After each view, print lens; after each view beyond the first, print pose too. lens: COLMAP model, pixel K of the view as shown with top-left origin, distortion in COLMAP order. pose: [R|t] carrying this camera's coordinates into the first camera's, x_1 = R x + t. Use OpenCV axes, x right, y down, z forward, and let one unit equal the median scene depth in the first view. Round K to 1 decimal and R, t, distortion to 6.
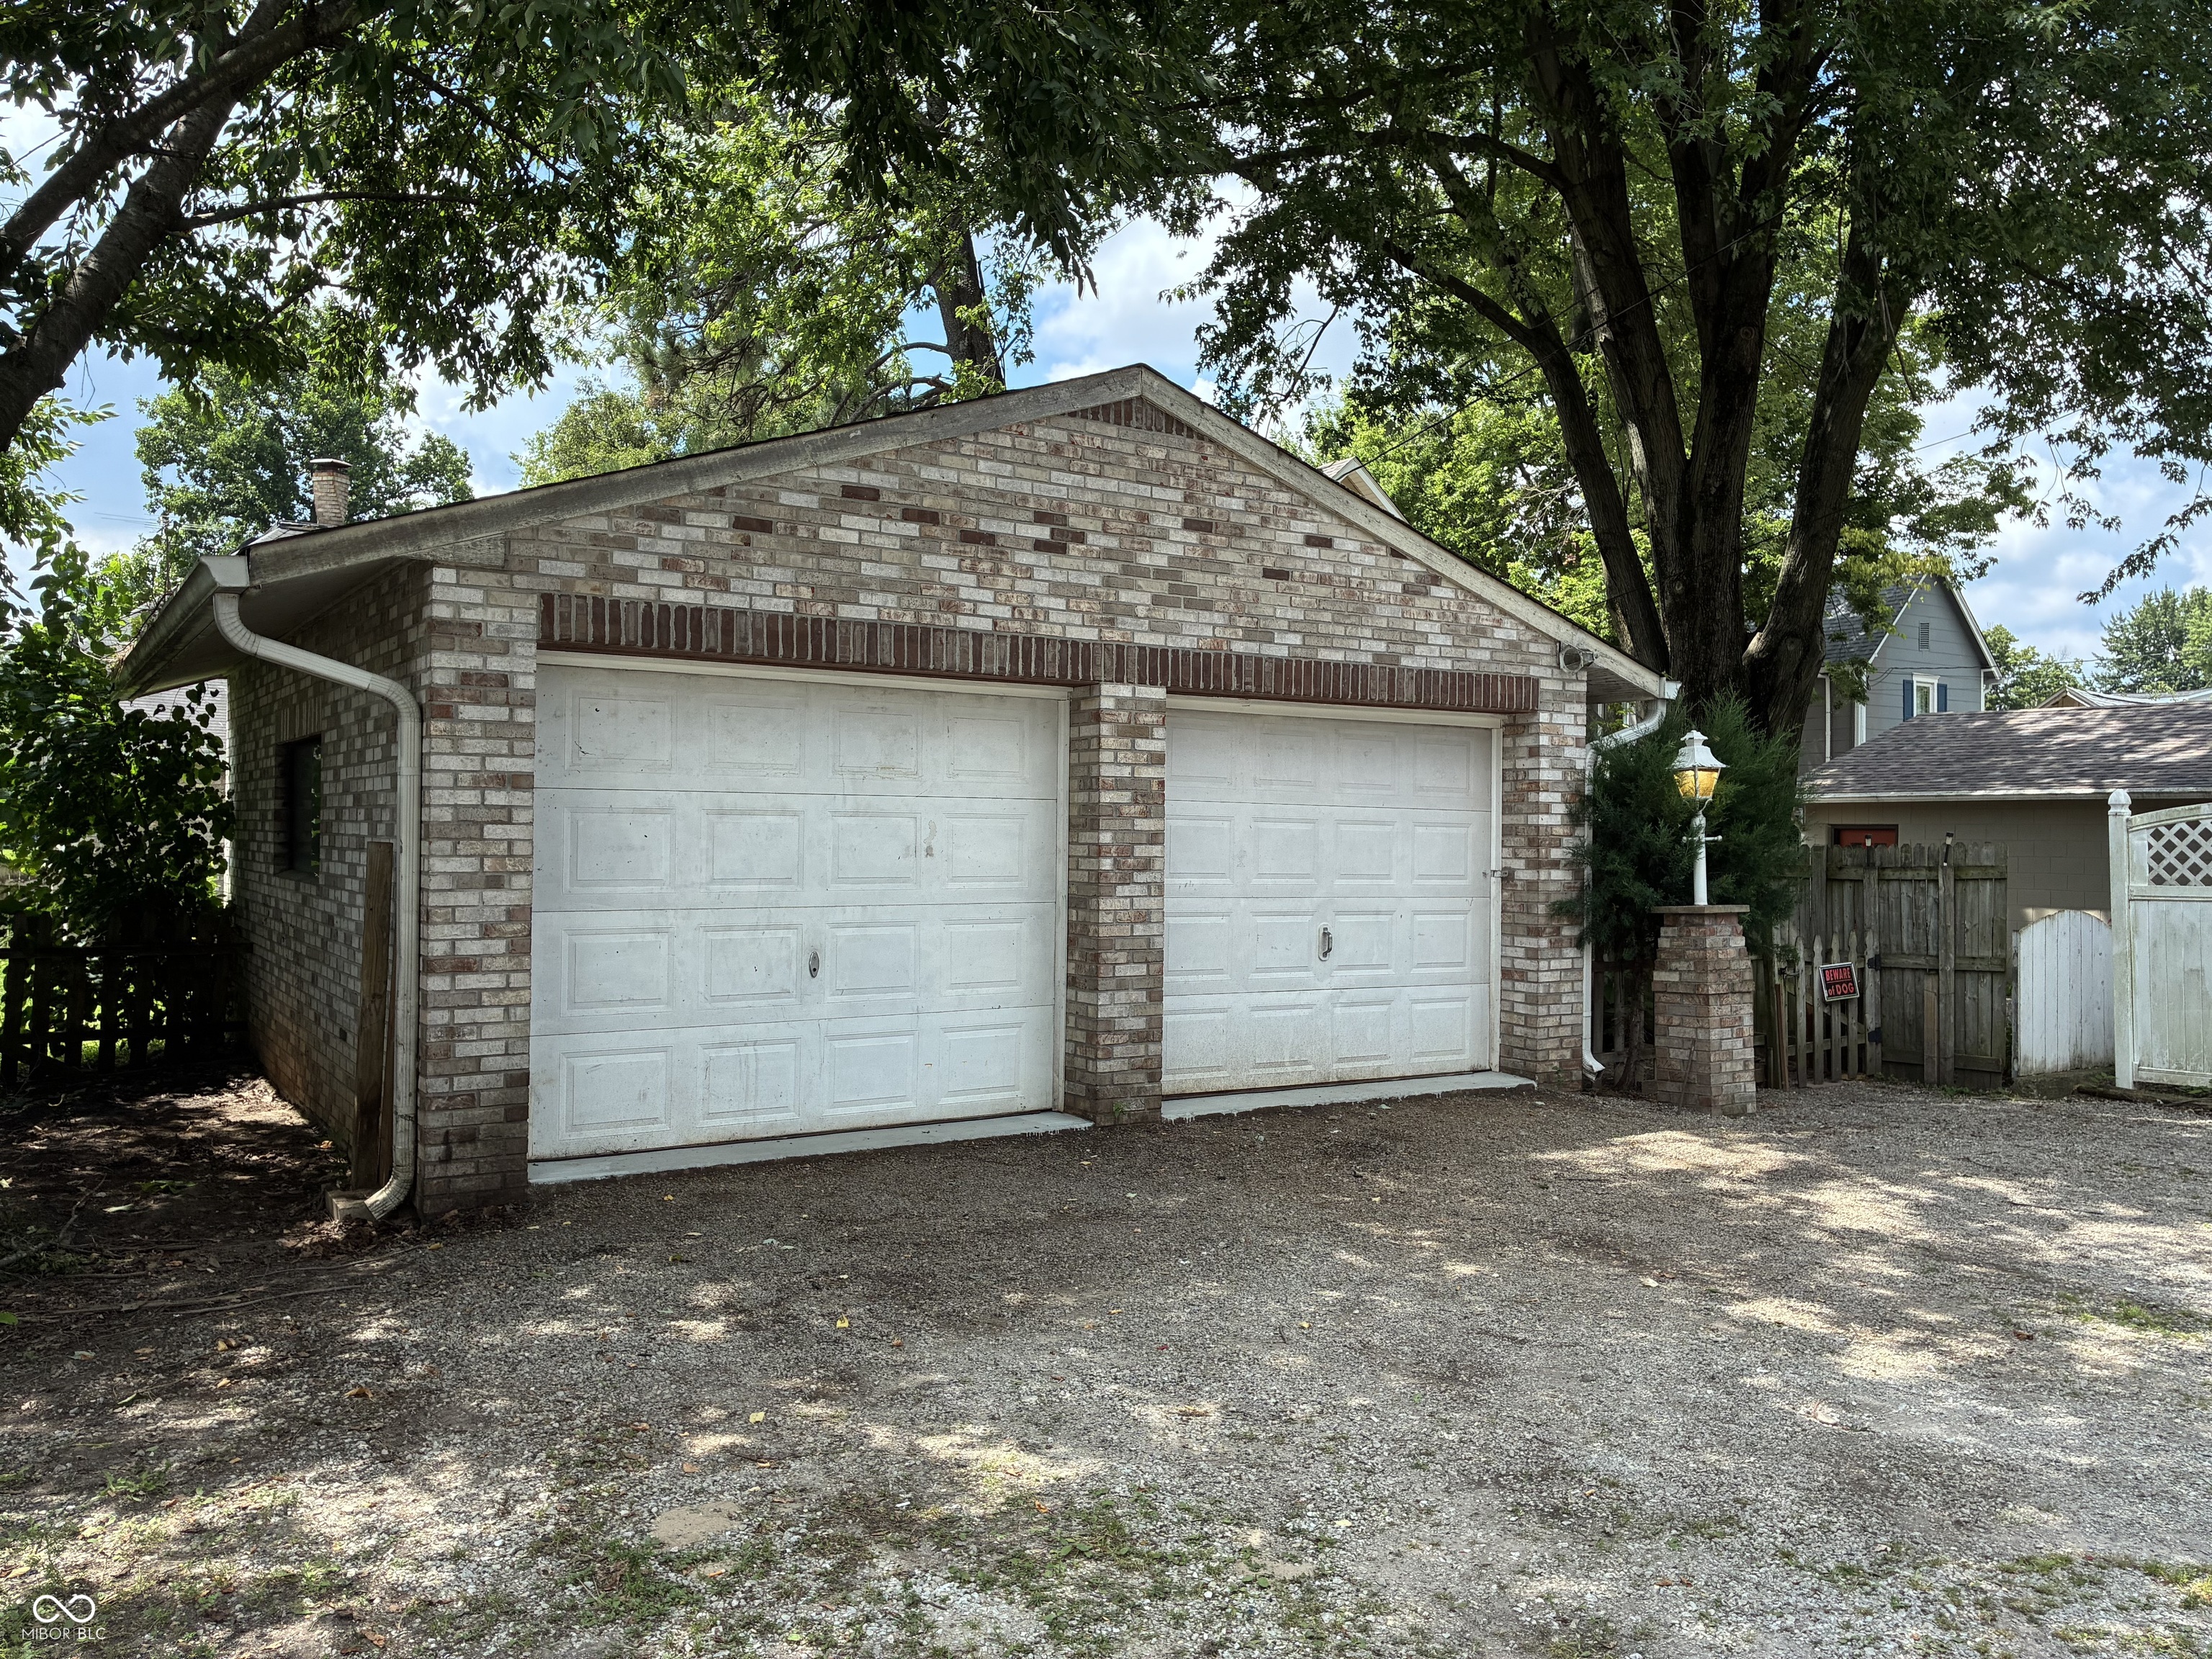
lens RADIAL K [[1679.7, 0, 1099.3], [0, 1679.7, 850.6], [0, 0, 1]] dist [0.045134, -0.059917]
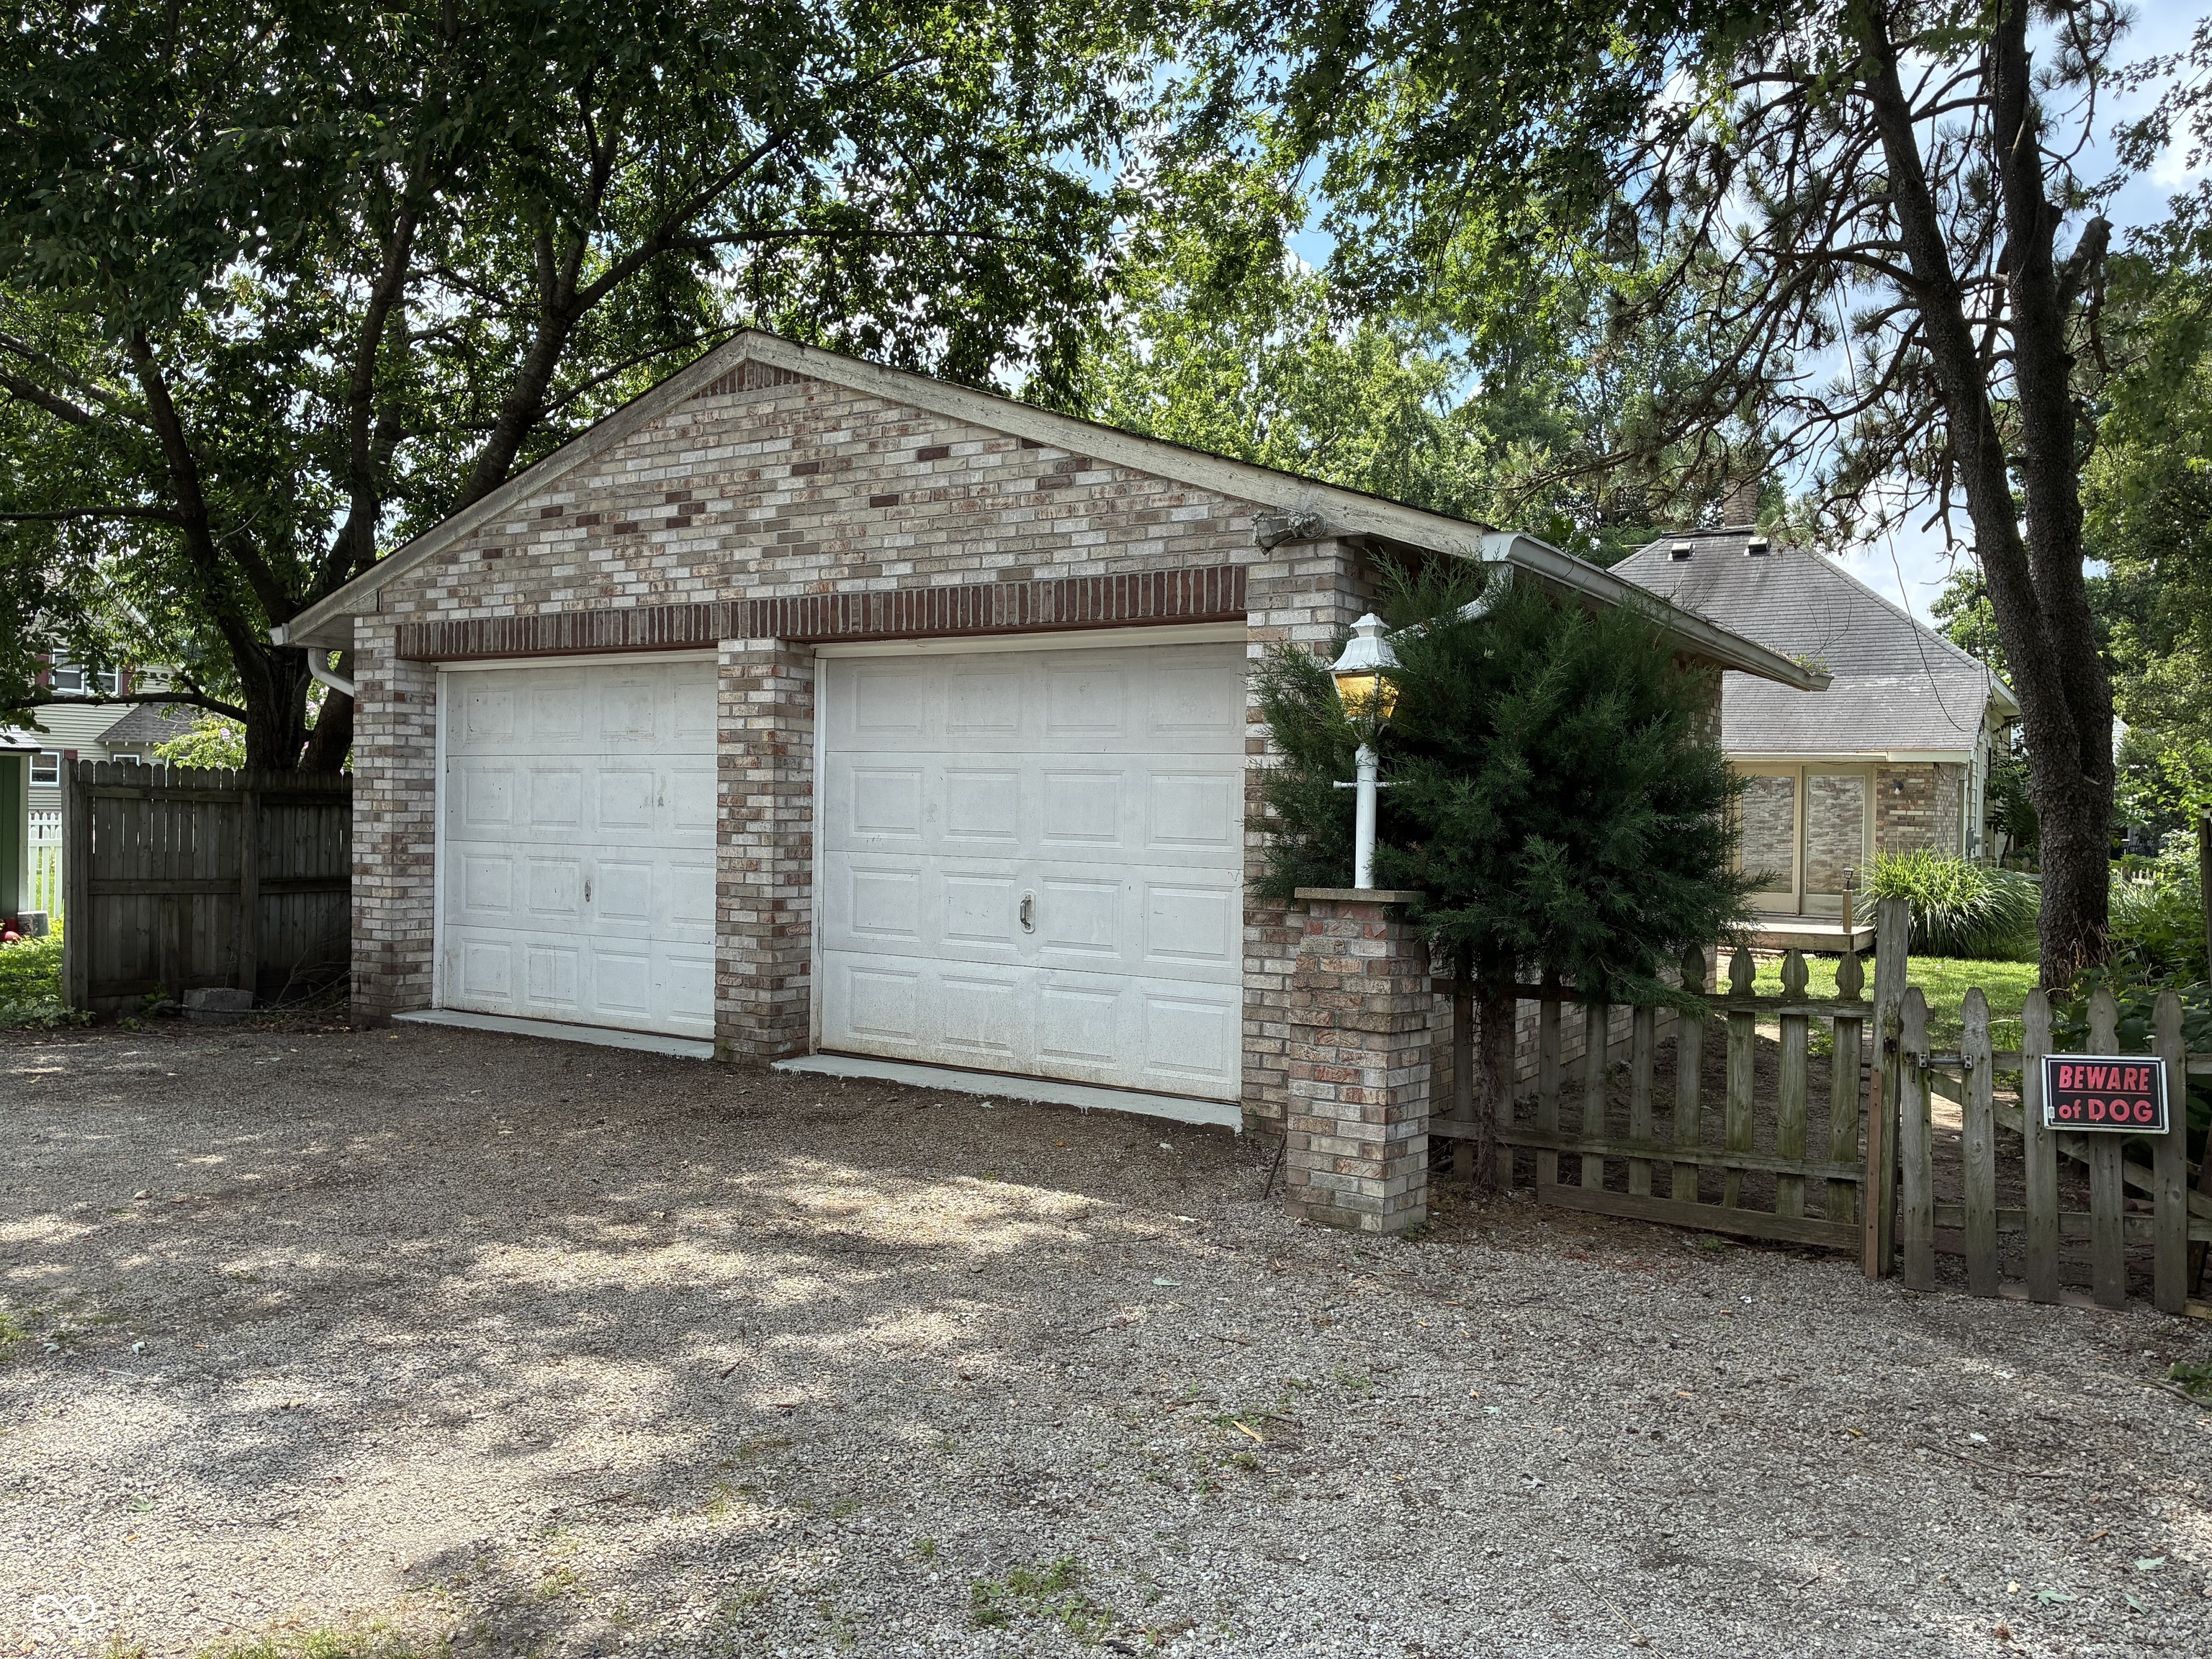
lens RADIAL K [[1679.7, 0, 1307.3], [0, 1679.7, 871.0], [0, 0, 1]] dist [0.045134, -0.059917]
pose [[0.438215, 0.022934, -0.898577, 1.088092], [-0.023195, 0.999630, 0.014201, 0.020426], [0.898571, 0.014620, 0.438585, 0.842312]]
